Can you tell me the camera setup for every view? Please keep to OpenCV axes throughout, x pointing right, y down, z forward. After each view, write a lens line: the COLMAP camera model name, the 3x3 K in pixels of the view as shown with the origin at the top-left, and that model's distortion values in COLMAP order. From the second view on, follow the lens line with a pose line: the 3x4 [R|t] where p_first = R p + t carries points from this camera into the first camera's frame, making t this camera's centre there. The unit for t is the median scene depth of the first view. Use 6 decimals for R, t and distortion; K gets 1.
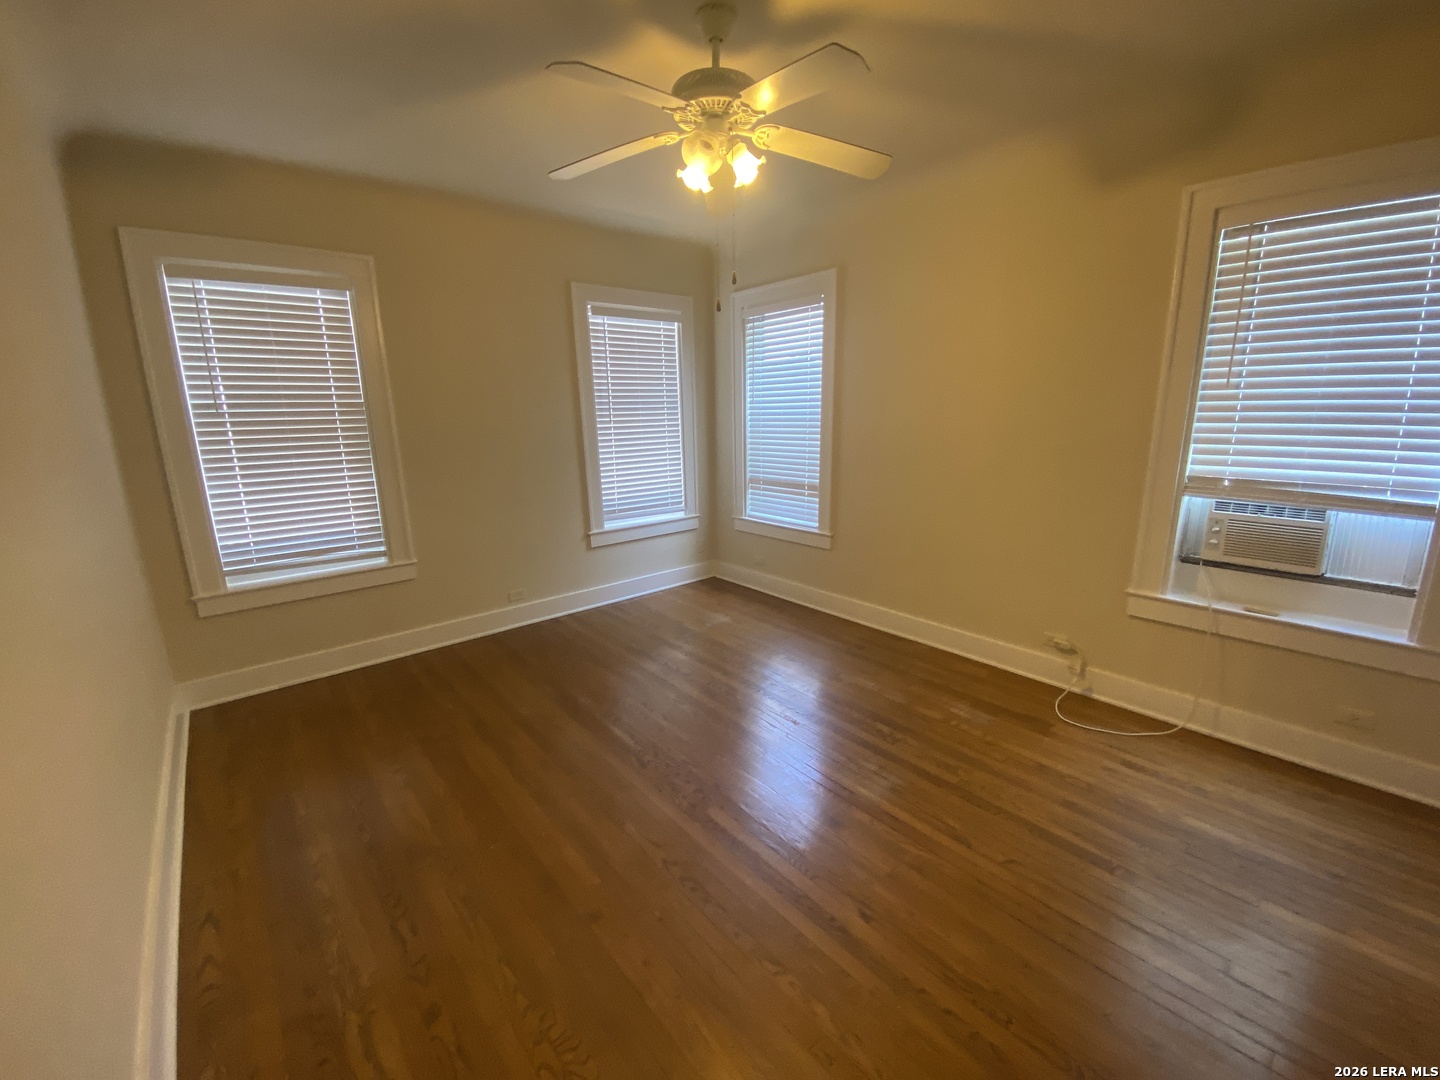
lens RADIAL K [[590.4, 0, 722.9], [0, 590.4, 538.1], [0, 0, 1]] dist [0.017879, -0.021826]
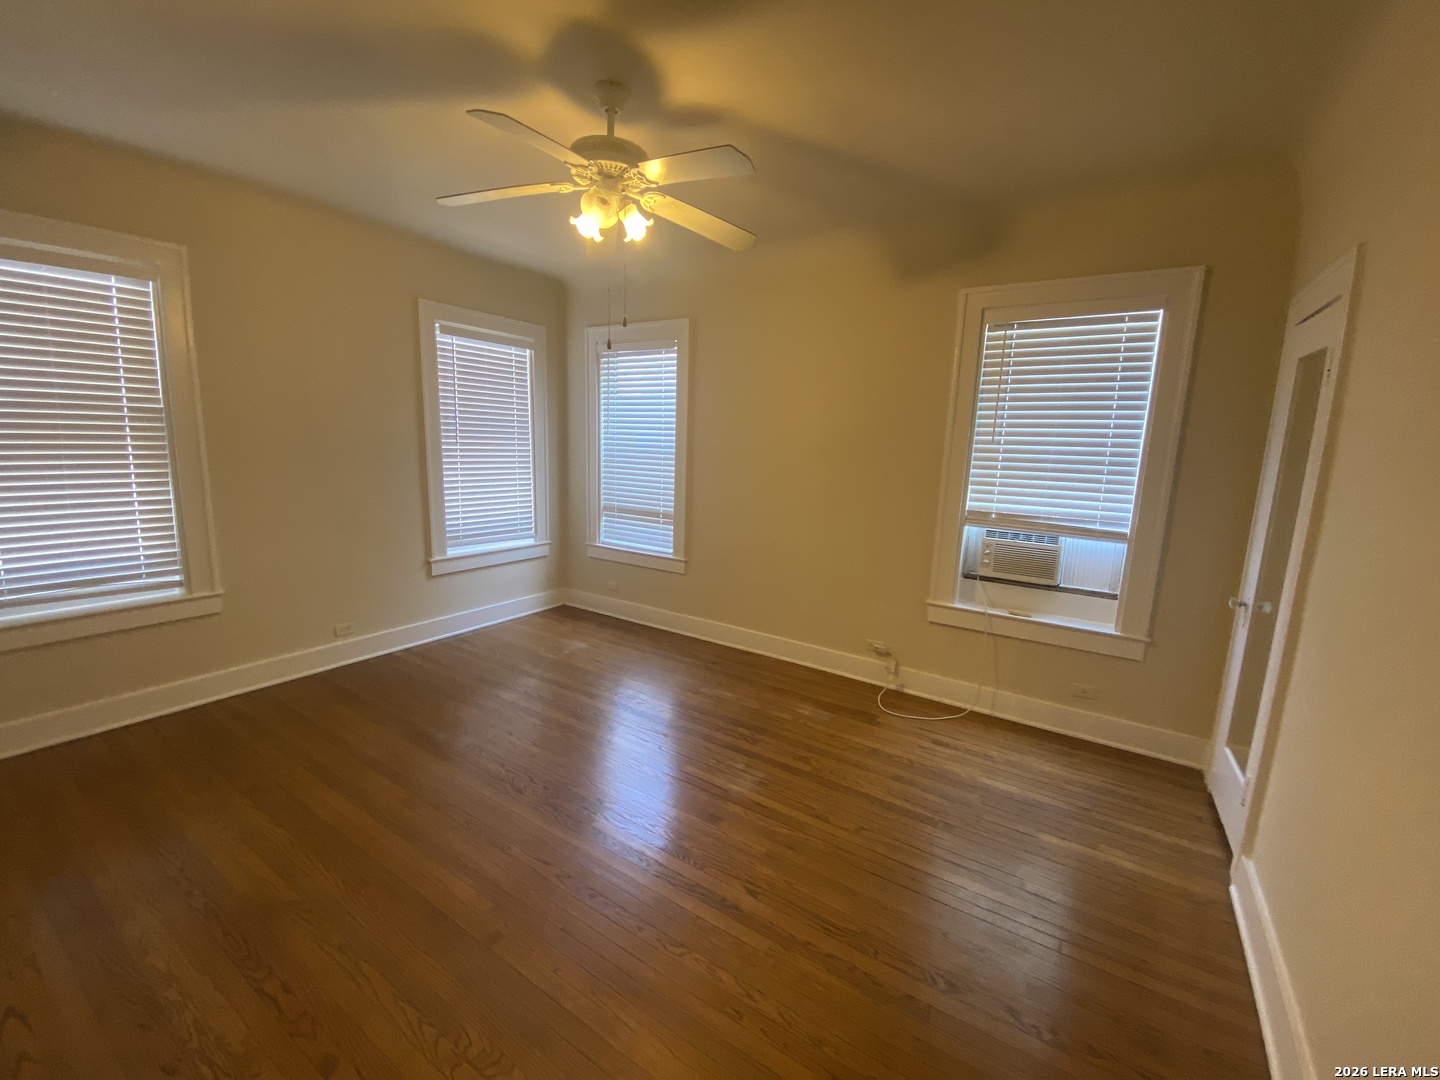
lens RADIAL K [[590.4, 0, 722.9], [0, 590.4, 538.1], [0, 0, 1]] dist [0.017879, -0.021826]
pose [[0.955131, 0.005805, 0.296126, -0.097527], [0.010190, 0.998572, -0.052442, 0.016838], [-0.296007, 0.053106, 0.953708, -0.060925]]
